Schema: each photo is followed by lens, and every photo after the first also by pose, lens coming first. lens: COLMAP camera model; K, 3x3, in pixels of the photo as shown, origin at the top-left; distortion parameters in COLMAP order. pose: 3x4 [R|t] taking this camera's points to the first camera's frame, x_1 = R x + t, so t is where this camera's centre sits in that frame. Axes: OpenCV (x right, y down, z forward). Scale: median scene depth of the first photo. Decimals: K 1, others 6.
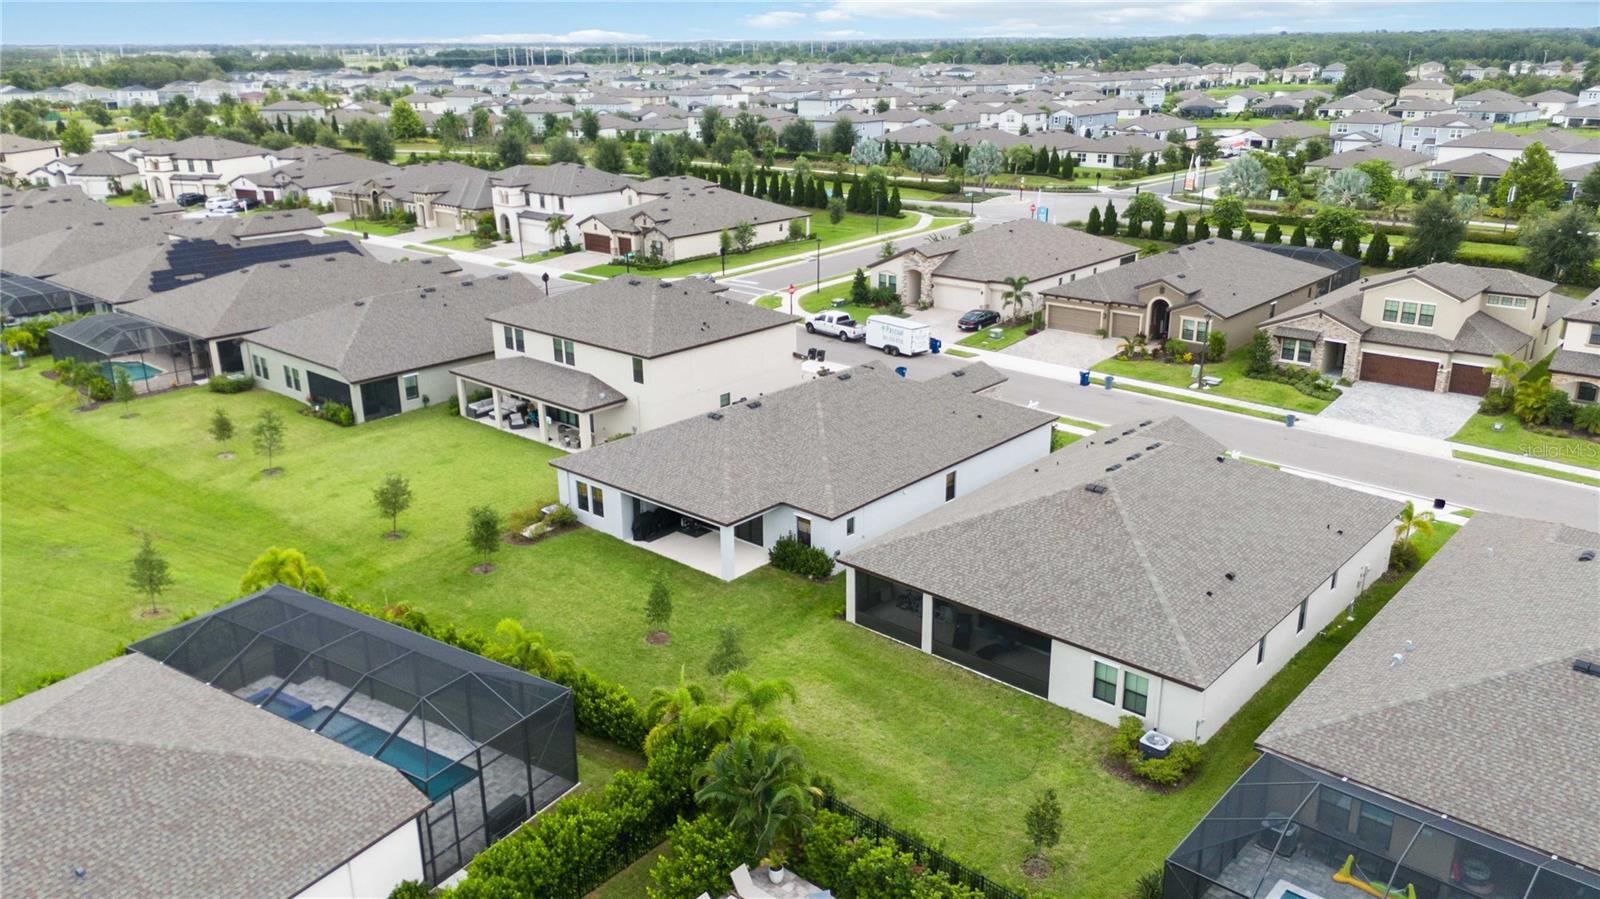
lens RADIAL K [[1191.4, 0, 800.0], [0, 1191.4, 449.5], [0, 0, 1]] dist [0.071626, -0.076899]
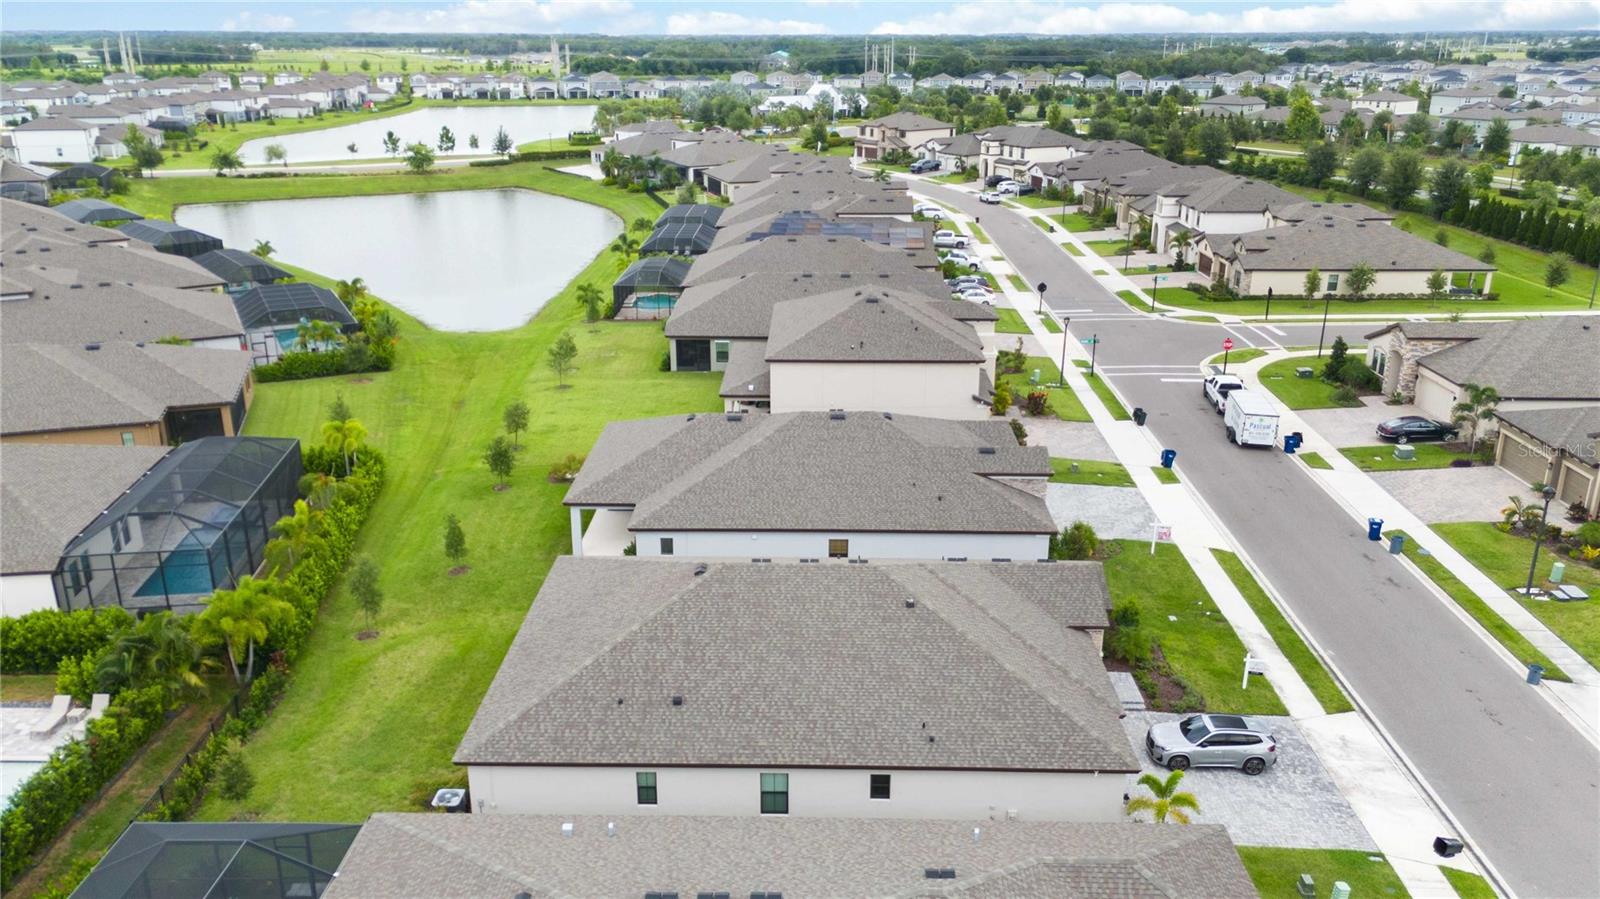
lens RADIAL K [[1191.4, 0, 800.0], [0, 1191.4, 449.5], [0, 0, 1]] dist [0.071626, -0.076899]
pose [[0.647303, 0.258965, -0.716894, 0.338575], [-0.251903, 0.960351, 0.119460, -0.068251], [0.719405, 0.103261, 0.686872, 0.150435]]
